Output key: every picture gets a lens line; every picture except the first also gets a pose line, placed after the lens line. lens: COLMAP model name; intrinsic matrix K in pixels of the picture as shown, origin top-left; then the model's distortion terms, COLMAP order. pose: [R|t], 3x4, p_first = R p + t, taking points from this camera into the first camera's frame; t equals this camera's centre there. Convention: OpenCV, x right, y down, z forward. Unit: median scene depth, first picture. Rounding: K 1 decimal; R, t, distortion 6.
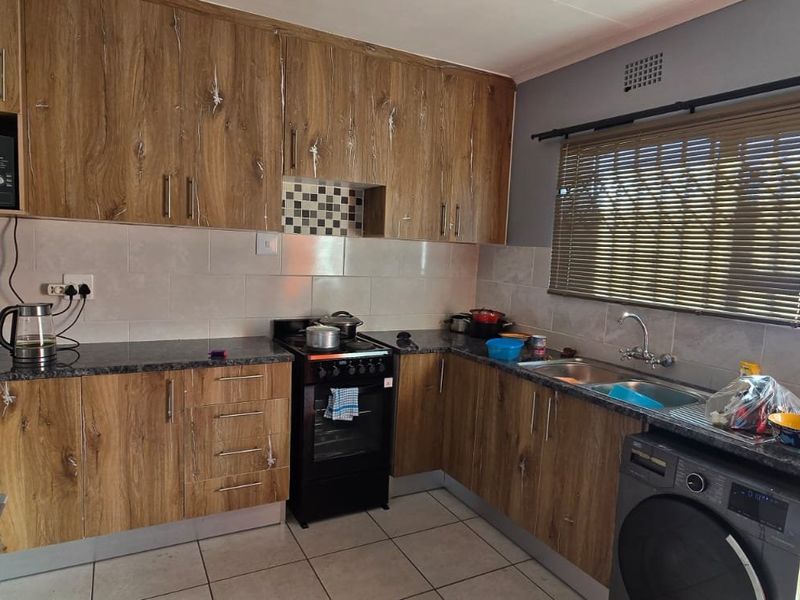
lens RADIAL K [[533.9, 0, 403.1], [0, 533.9, 301.3], [0, 0, 1]] dist [-0.000823, 0.000952]
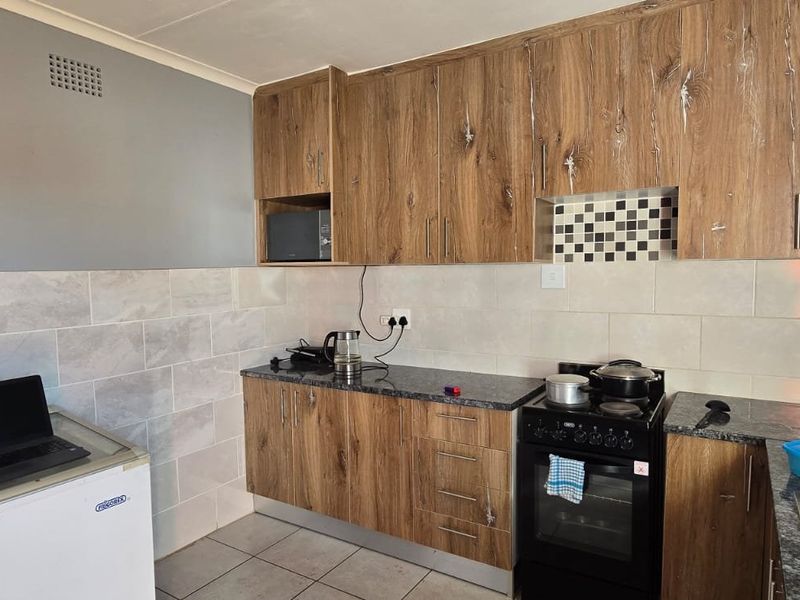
lens RADIAL K [[533.9, 0, 402.3], [0, 533.9, 302.9], [0, 0, 1]] dist [-0.000823, 0.000952]
pose [[0.489286, 0.001492, -0.872122, 0.456390], [-0.049947, 0.998405, -0.026314, -0.031255], [0.870692, 0.056435, 0.488580, 0.402168]]
